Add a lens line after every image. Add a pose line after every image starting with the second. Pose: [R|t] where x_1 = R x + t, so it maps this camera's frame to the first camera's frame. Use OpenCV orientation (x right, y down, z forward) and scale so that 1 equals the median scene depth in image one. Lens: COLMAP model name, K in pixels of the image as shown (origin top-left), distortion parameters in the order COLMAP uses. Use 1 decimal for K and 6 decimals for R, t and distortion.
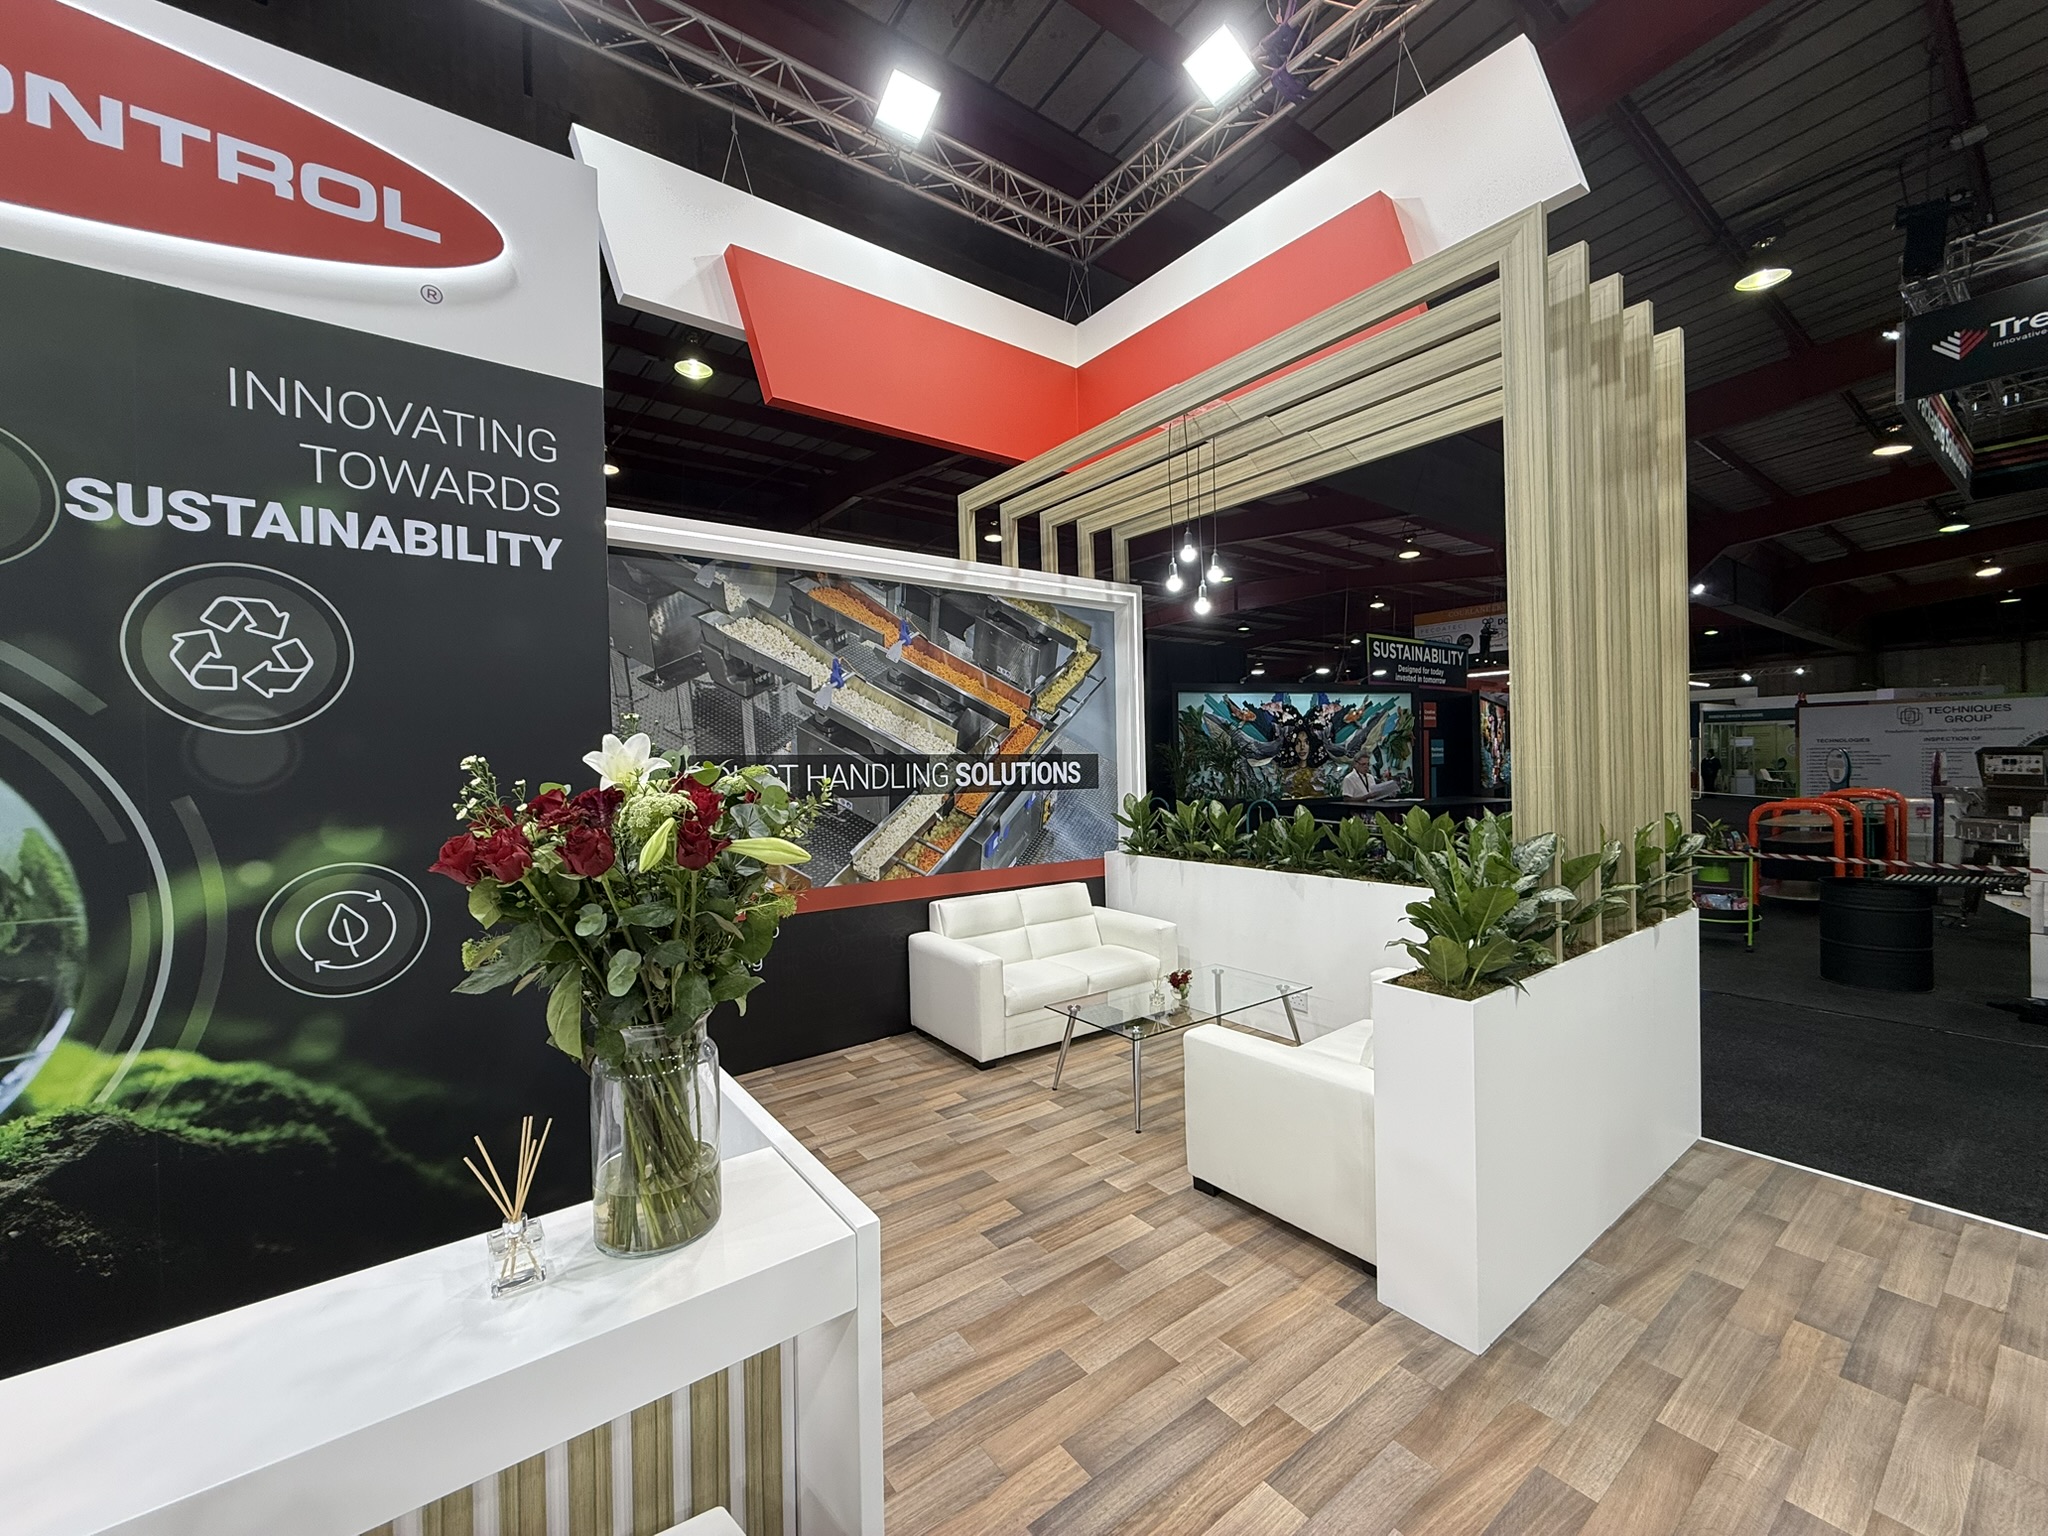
lens RADIAL K [[816.5, 0, 1019.2], [0, 816.5, 768.2], [0, 0, 1]] dist [-0.000803, -0.000014]
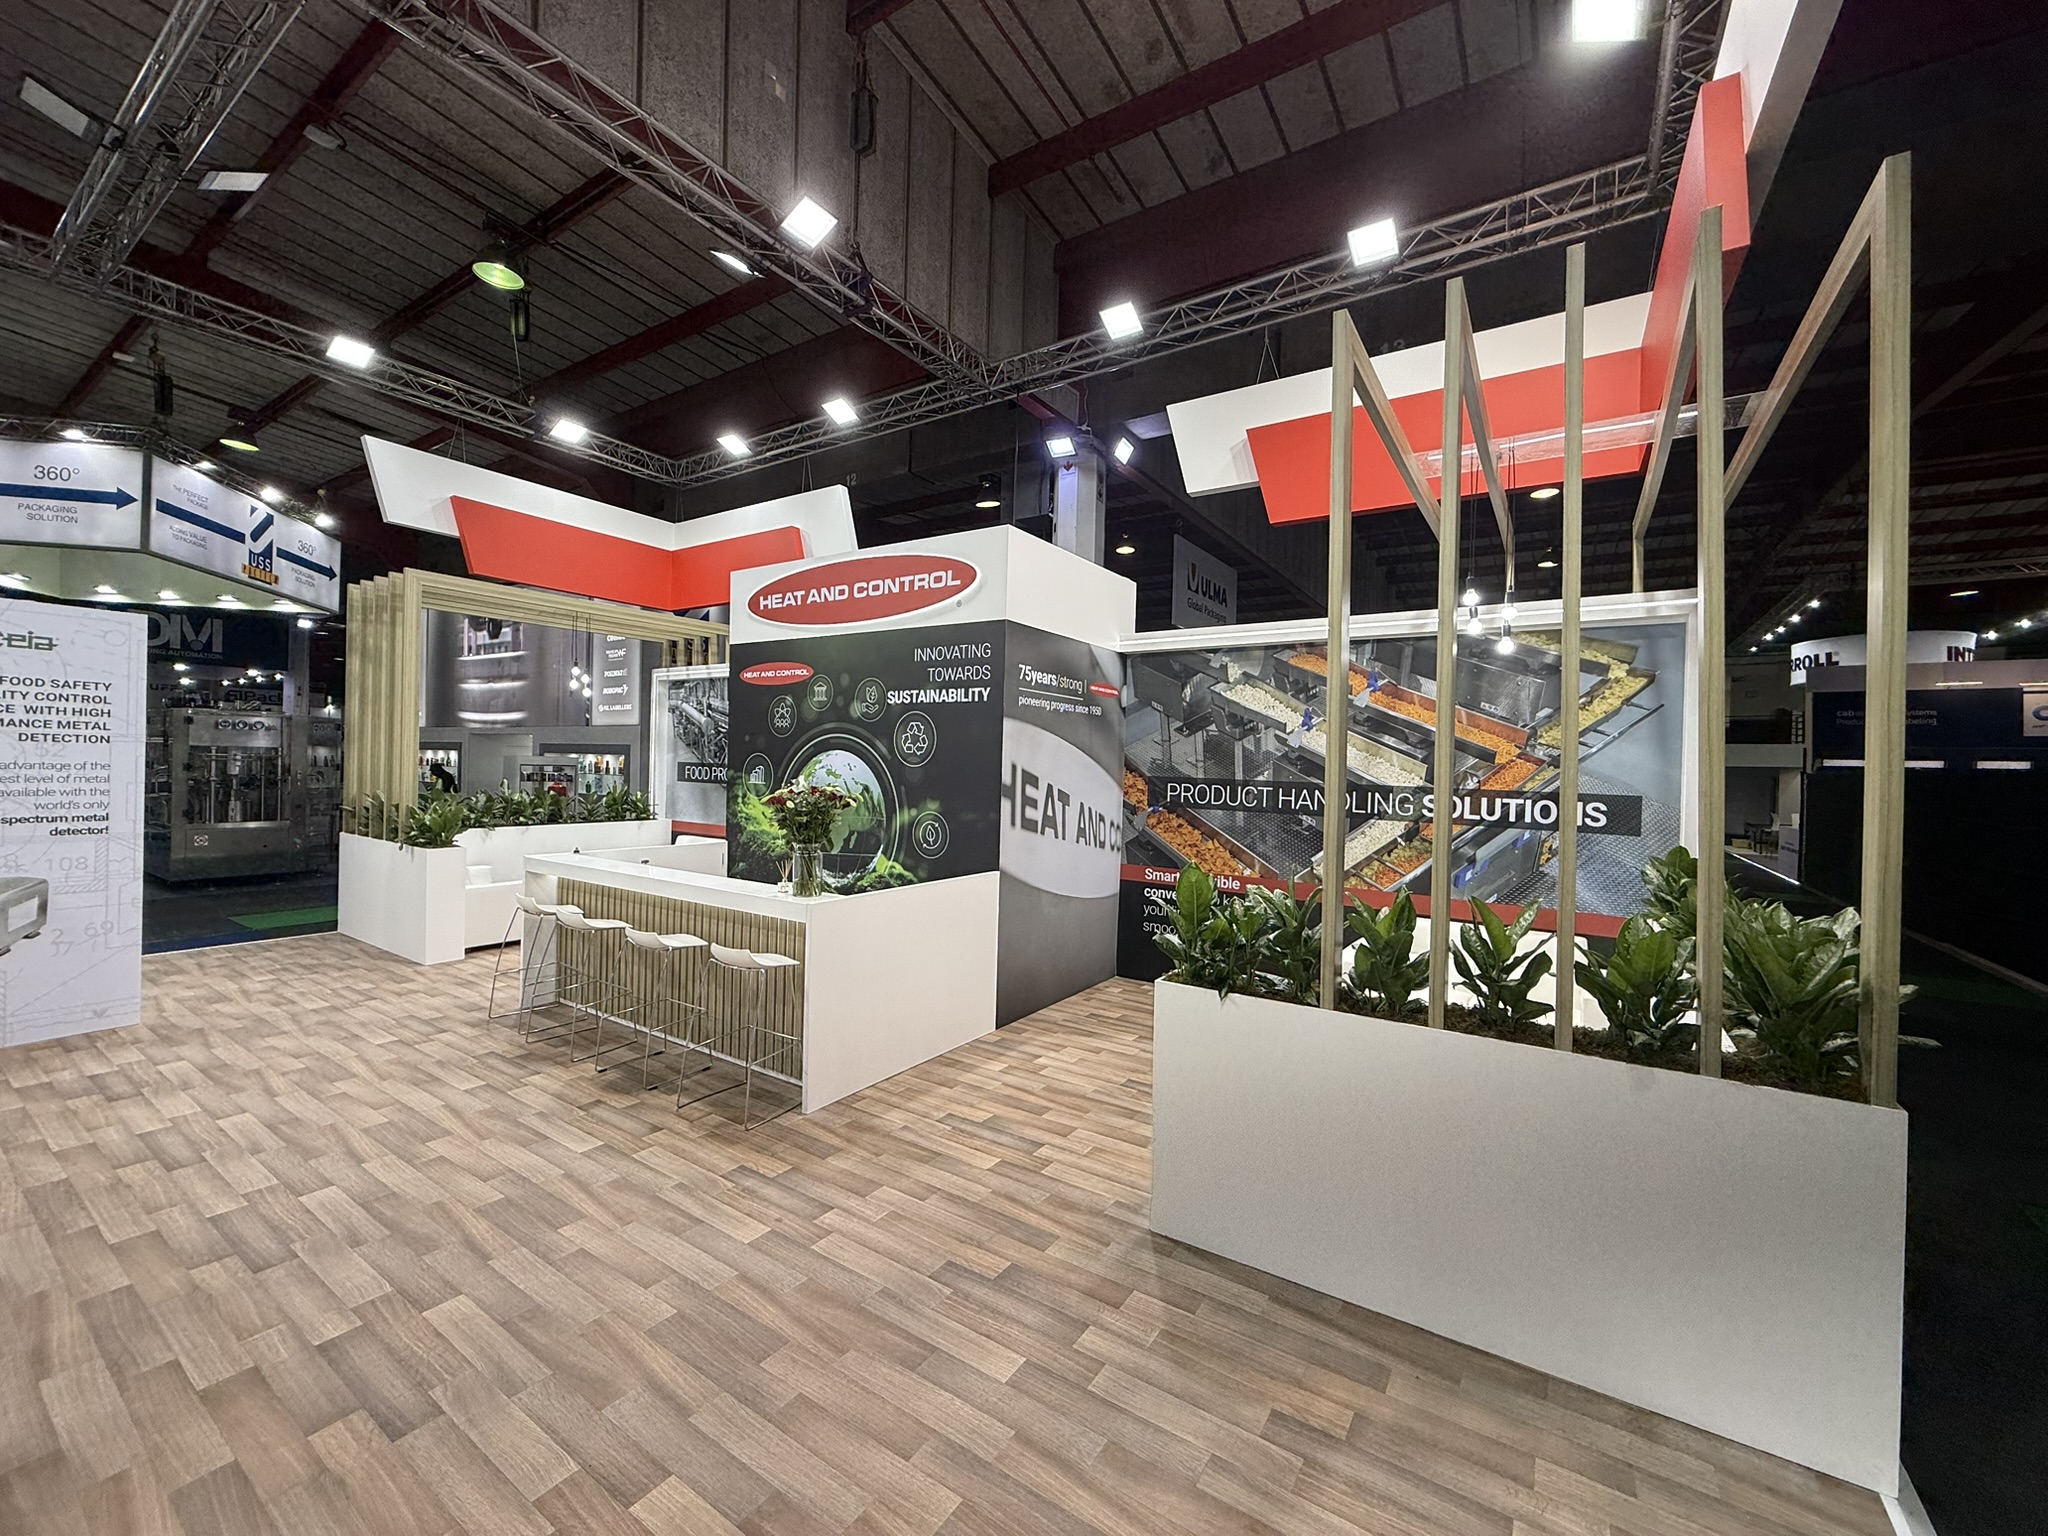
lens RADIAL K [[816.5, 0, 1018.6], [0, 816.5, 768.8], [0, 0, 1]] dist [-0.000803, -0.000014]
pose [[0.335117, 0.033589, -0.941578, 0.946351], [-0.040617, 0.998950, 0.021179, -0.051948], [0.941301, 0.031146, 0.336129, 0.151068]]
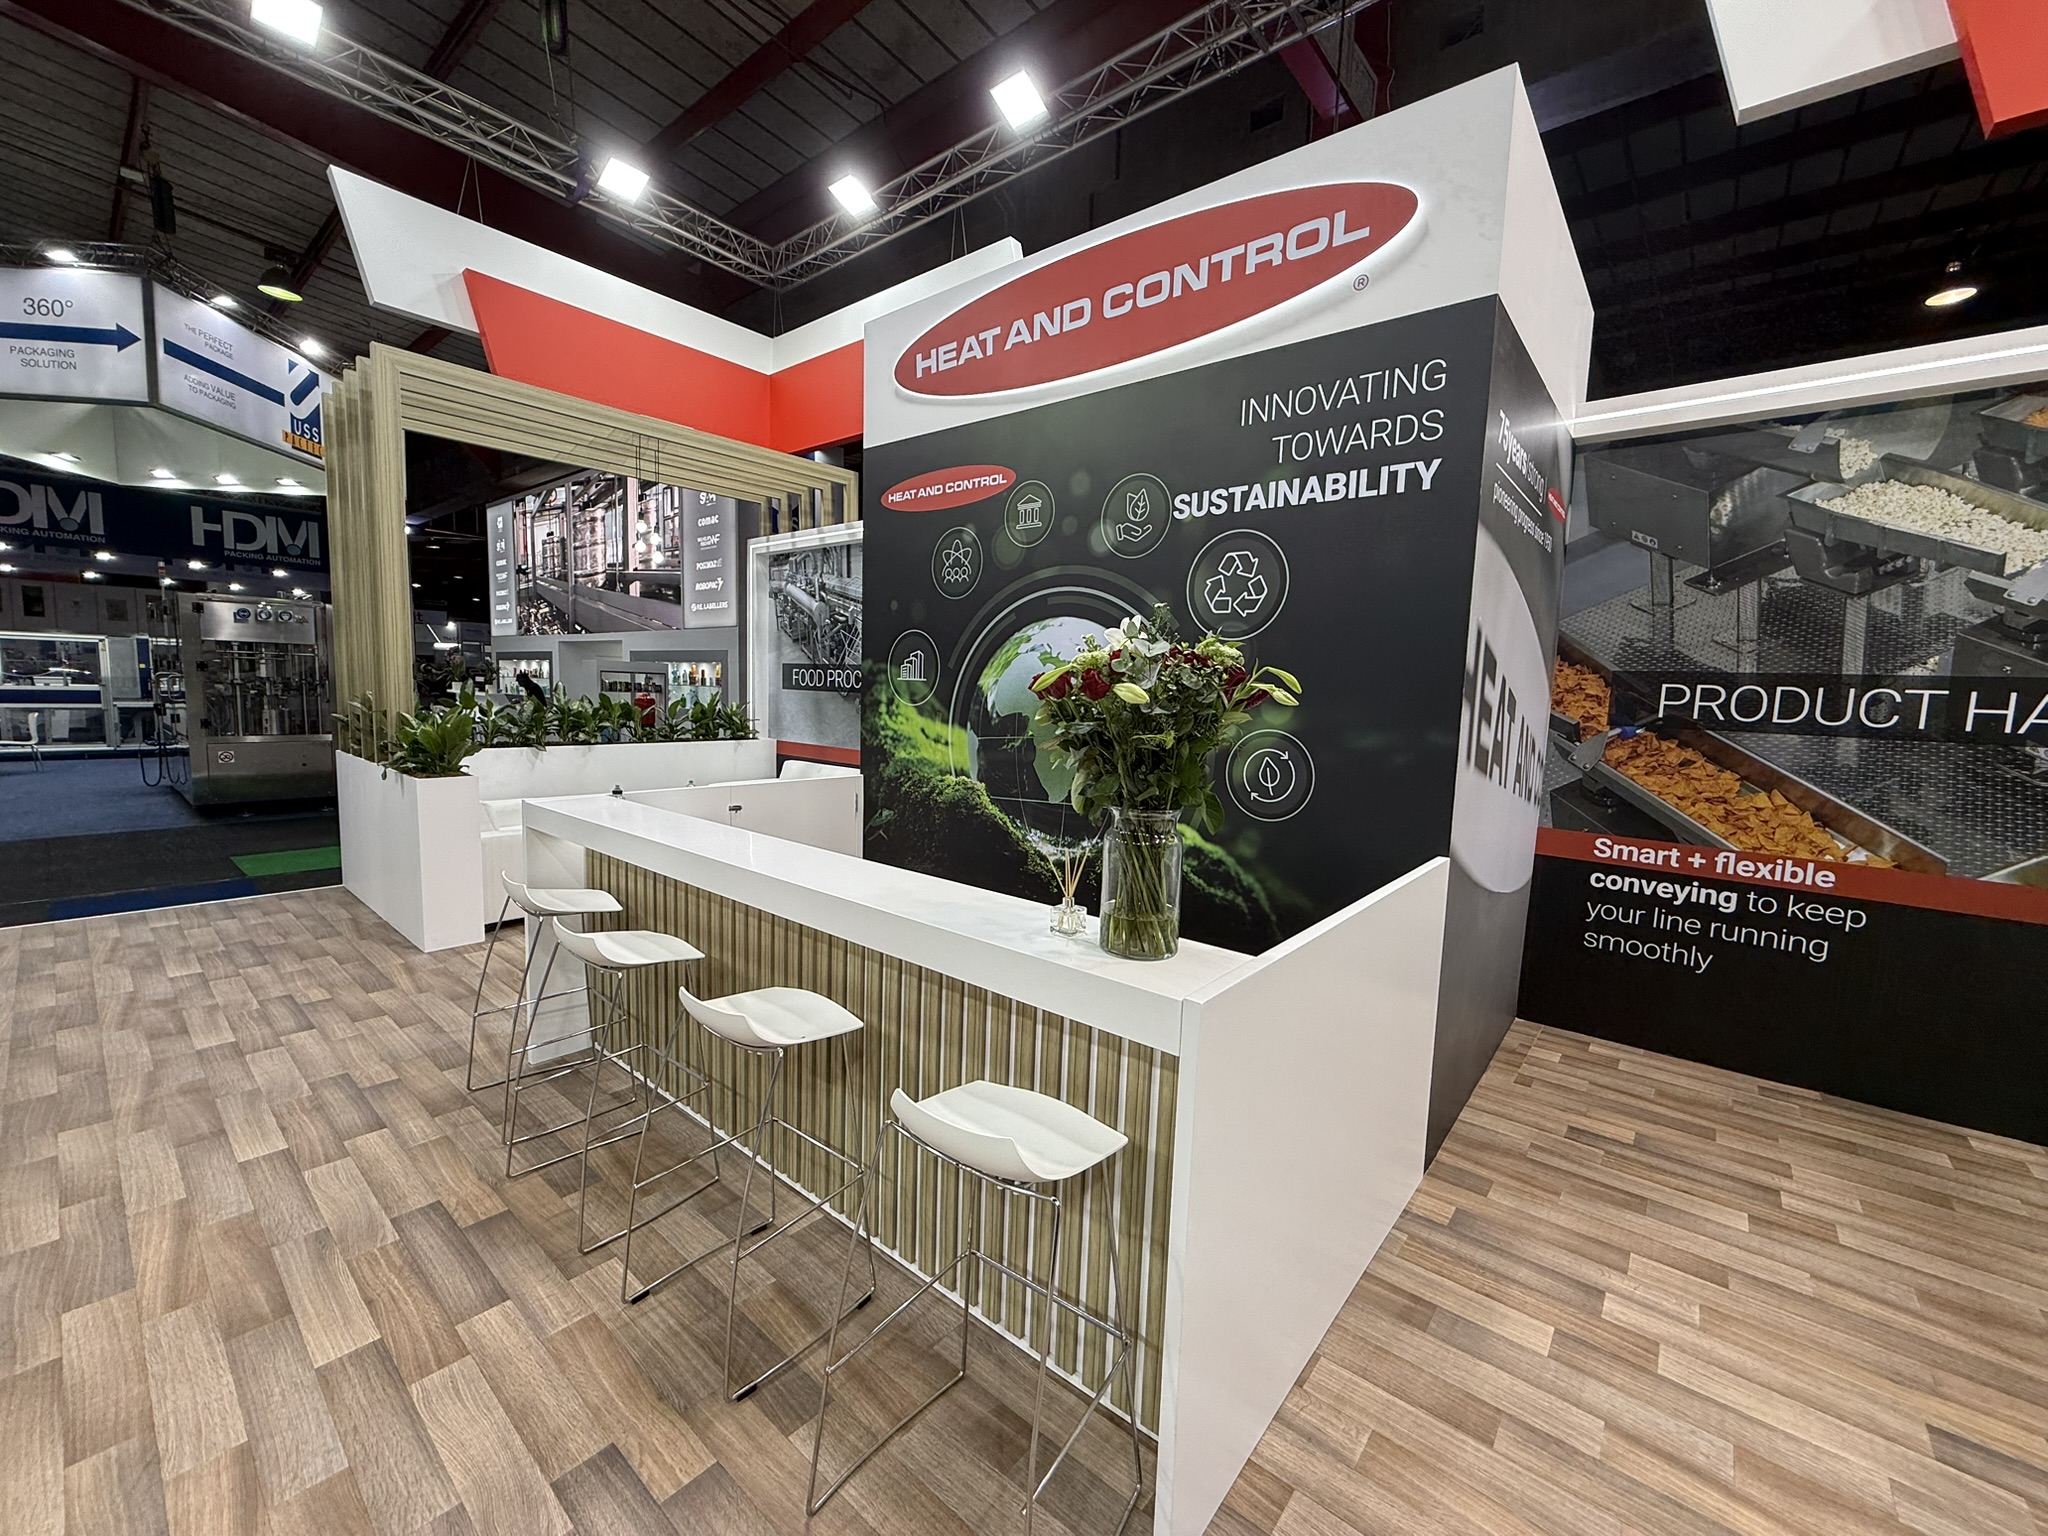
lens RADIAL K [[816.5, 0, 1018.8], [0, 816.5, 768.1], [0, 0, 1]] dist [-0.000803, -0.000014]
pose [[0.226608, 0.124396, -0.966009, 0.229931], [-0.045532, 0.992079, 0.117073, 0.016578], [0.972921, 0.017455, 0.230478, 0.109234]]
